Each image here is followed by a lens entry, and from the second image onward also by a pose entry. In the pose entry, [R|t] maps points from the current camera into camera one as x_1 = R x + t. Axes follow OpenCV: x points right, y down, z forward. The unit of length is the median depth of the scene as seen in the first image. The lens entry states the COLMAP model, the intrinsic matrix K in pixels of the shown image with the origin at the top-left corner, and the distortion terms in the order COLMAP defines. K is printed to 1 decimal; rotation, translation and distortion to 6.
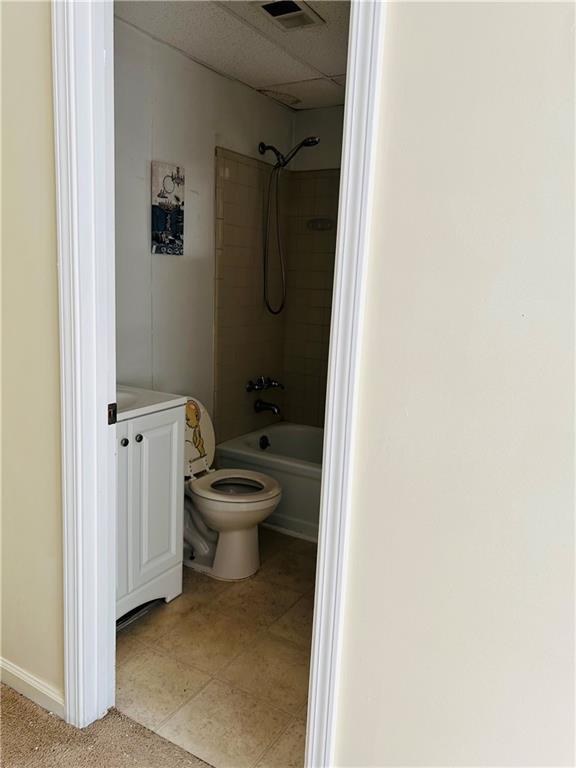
lens RADIAL K [[579.9, 0, 278.0], [0, 579.9, 373.8], [0, 0, 1]] dist [0.061425, -0.070336]
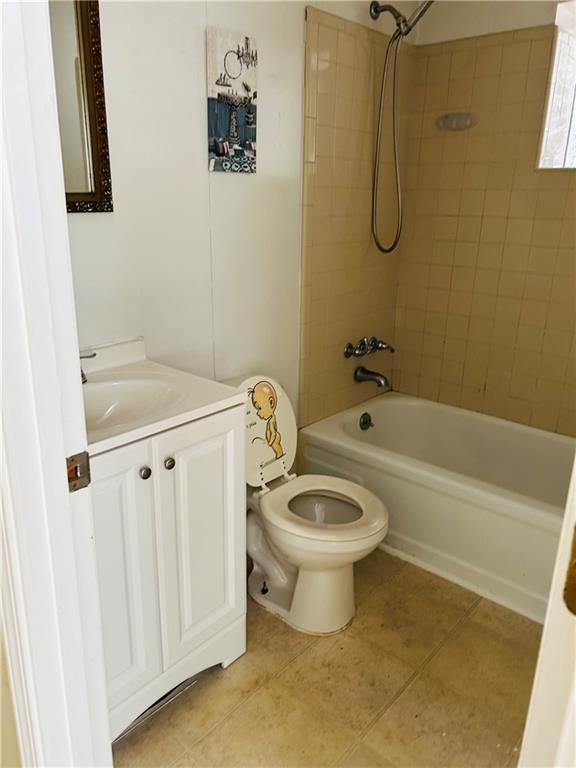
lens RADIAL K [[579.9, 0, 278.0], [0, 579.9, 373.8], [0, 0, 1]] dist [0.061425, -0.070336]
pose [[0.983644, 0.029229, -0.177735, -0.003968], [-0.006628, 0.991951, 0.126449, -0.050734], [0.180000, -0.123203, 0.975921, 0.276737]]
